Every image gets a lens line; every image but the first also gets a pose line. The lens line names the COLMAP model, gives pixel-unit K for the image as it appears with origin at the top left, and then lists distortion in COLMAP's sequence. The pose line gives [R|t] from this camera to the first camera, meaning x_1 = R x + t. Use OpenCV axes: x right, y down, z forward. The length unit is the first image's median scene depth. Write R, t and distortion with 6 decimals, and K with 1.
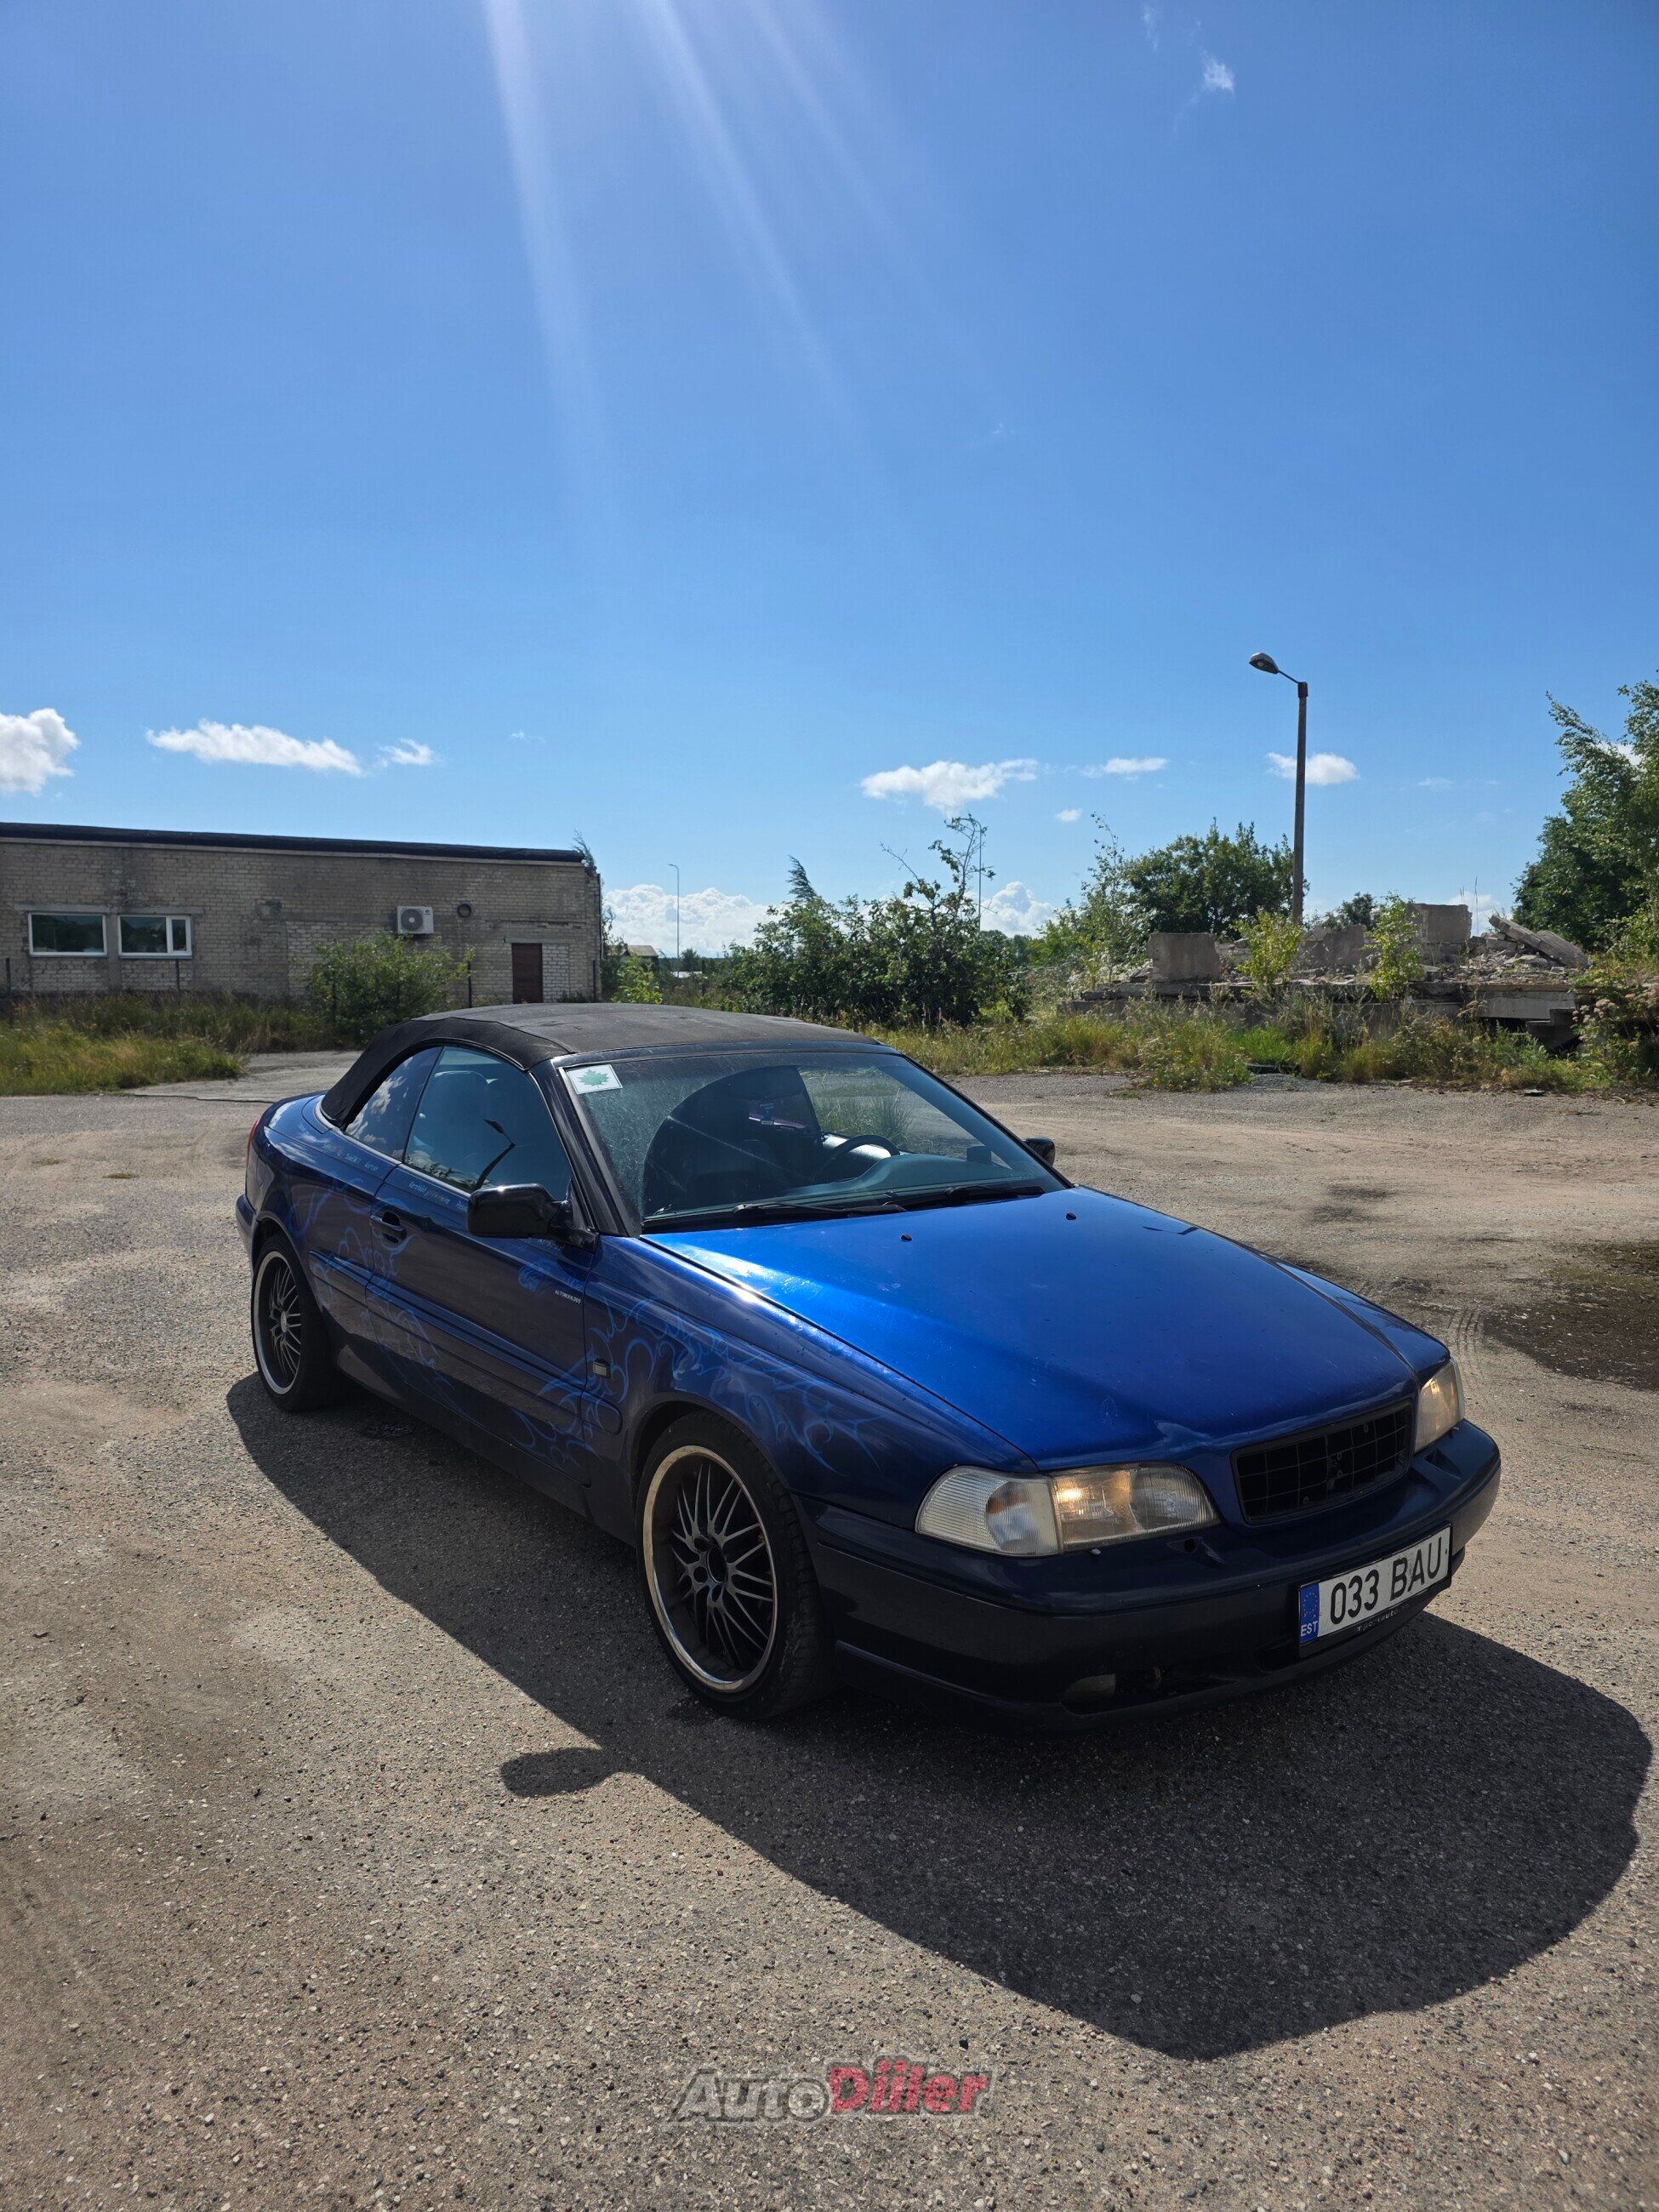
lens RADIAL K [[1572.8, 0, 819.0], [0, 1572.8, 1093.6], [0, 0, 1]] dist [0.024173, -0.015812]
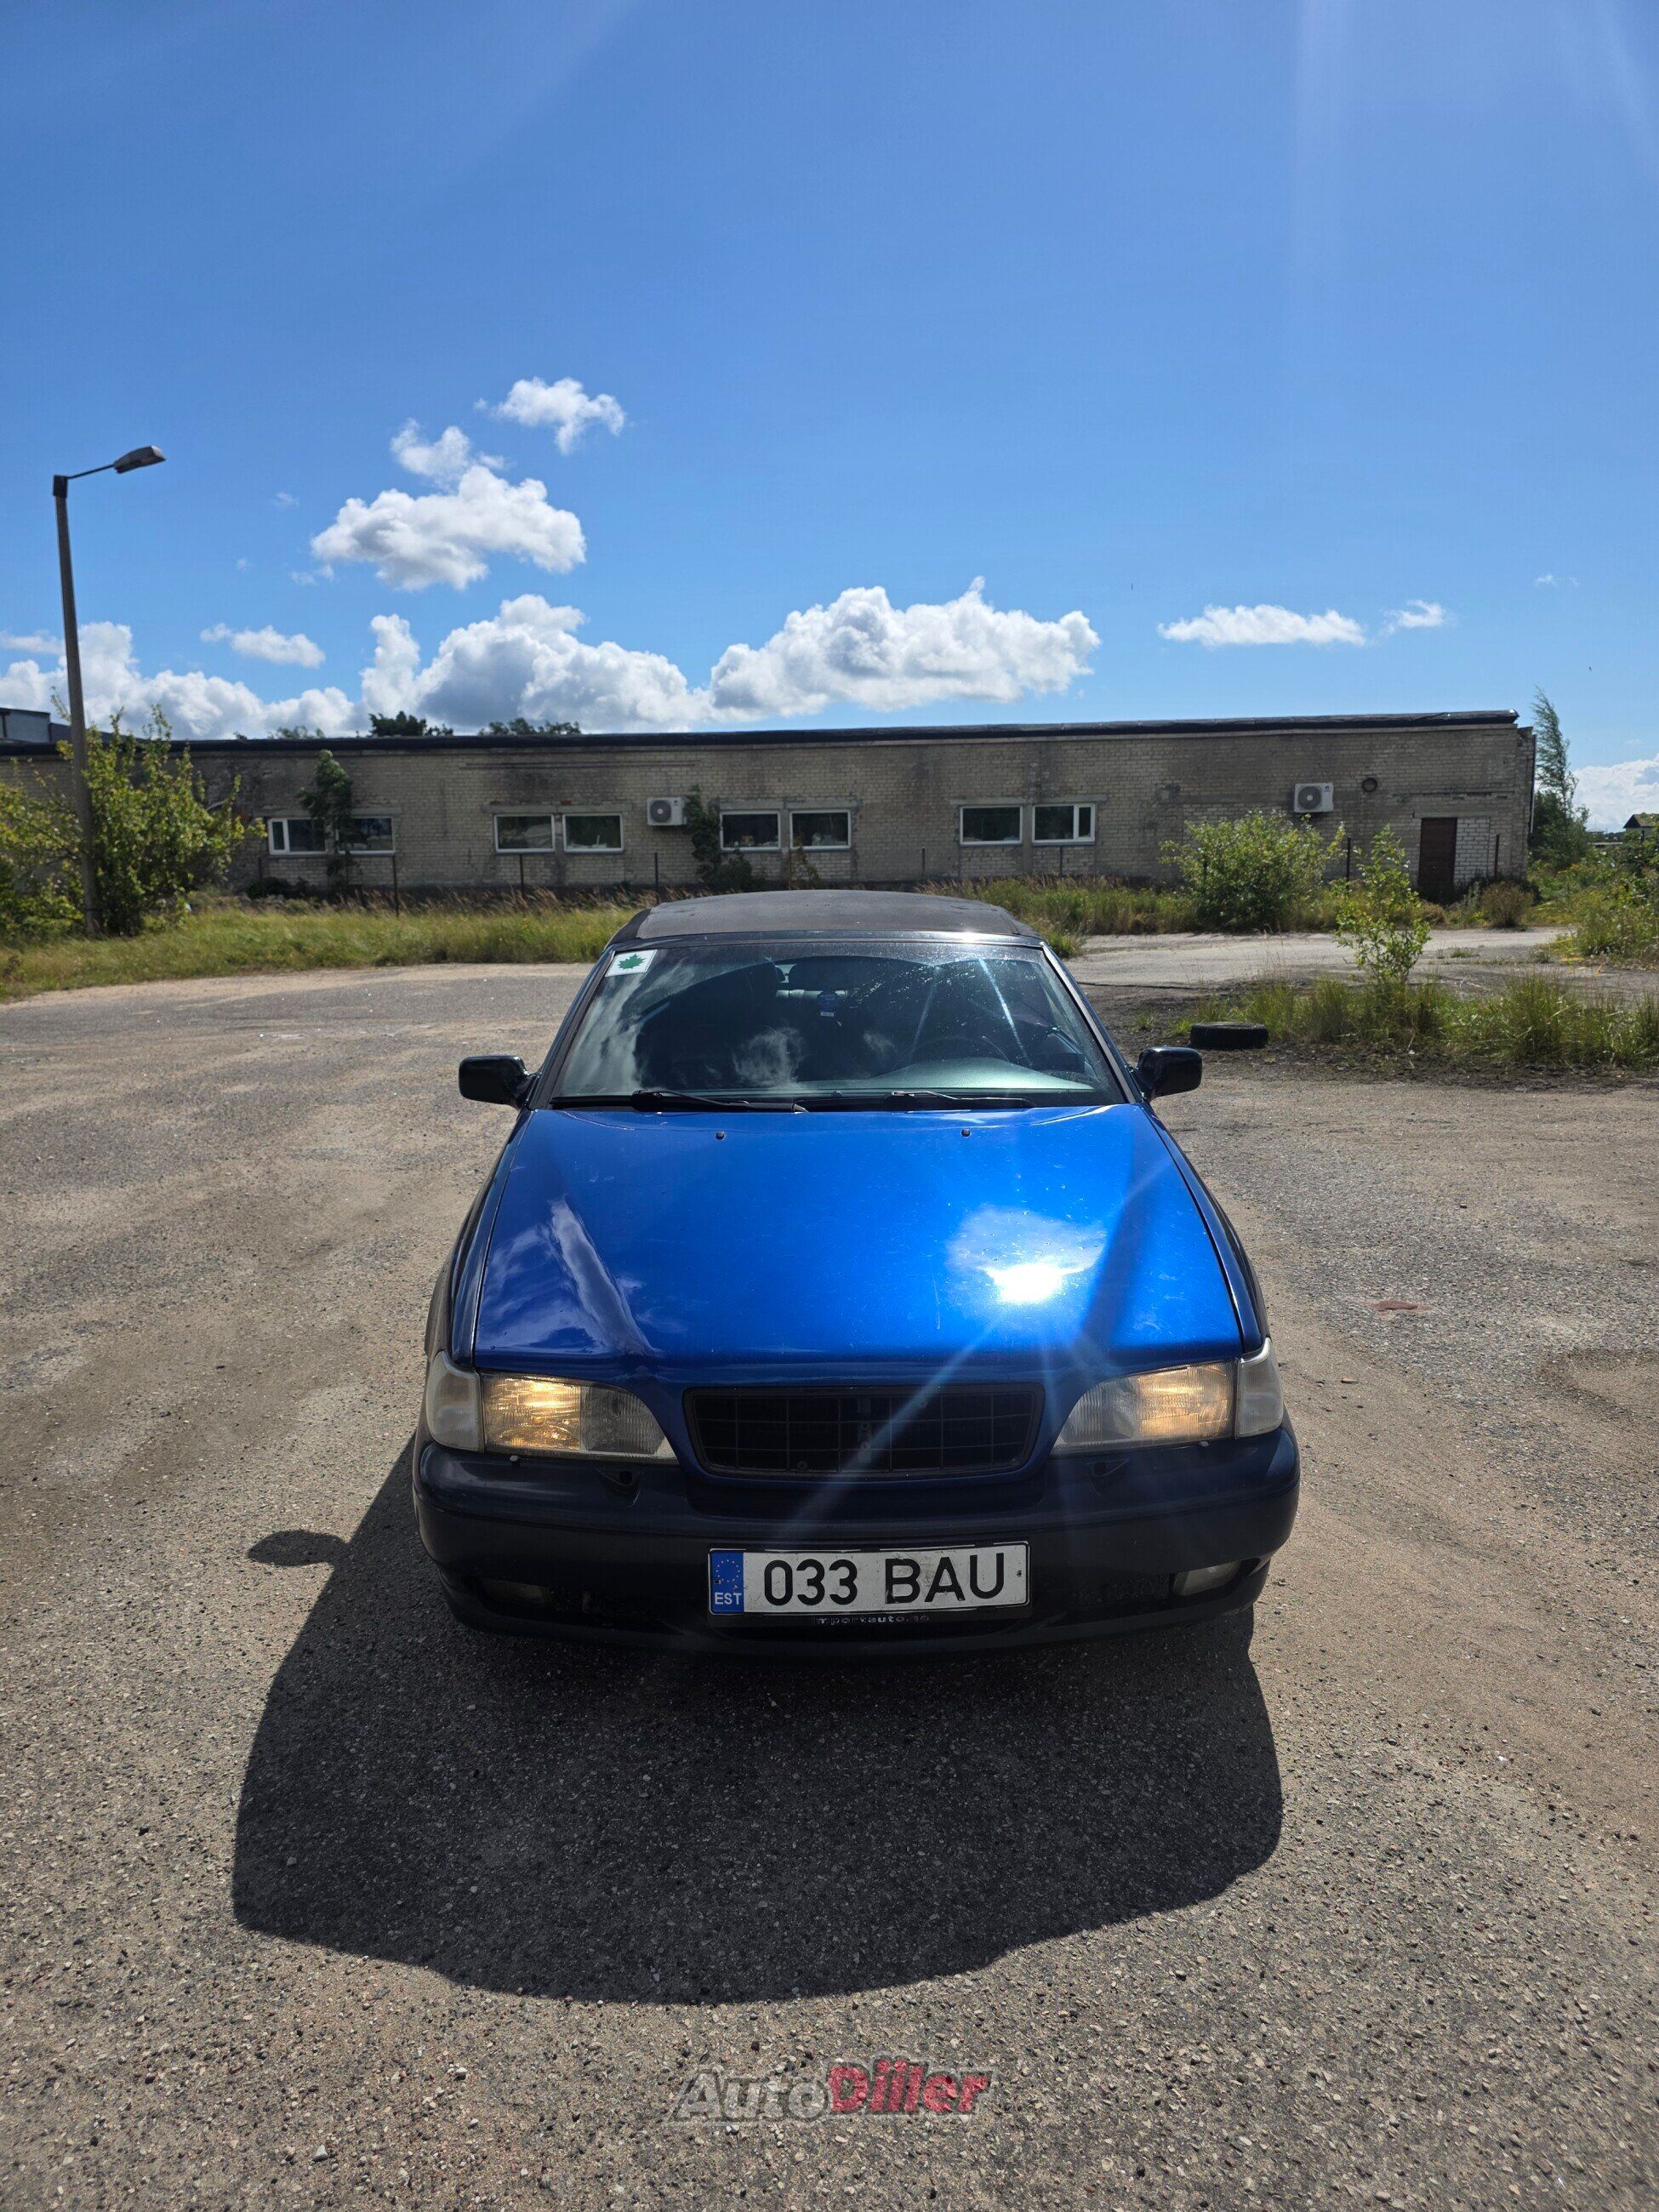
lens RADIAL K [[1572.8, 0, 813.8], [0, 1572.8, 1107.3], [0, 0, 1]] dist [0.024173, -0.015812]
pose [[0.782712, 0.080371, -0.617174, 0.123138], [-0.028913, 0.995252, 0.092938, -0.002709], [0.621713, -0.054899, 0.781319, 0.050079]]
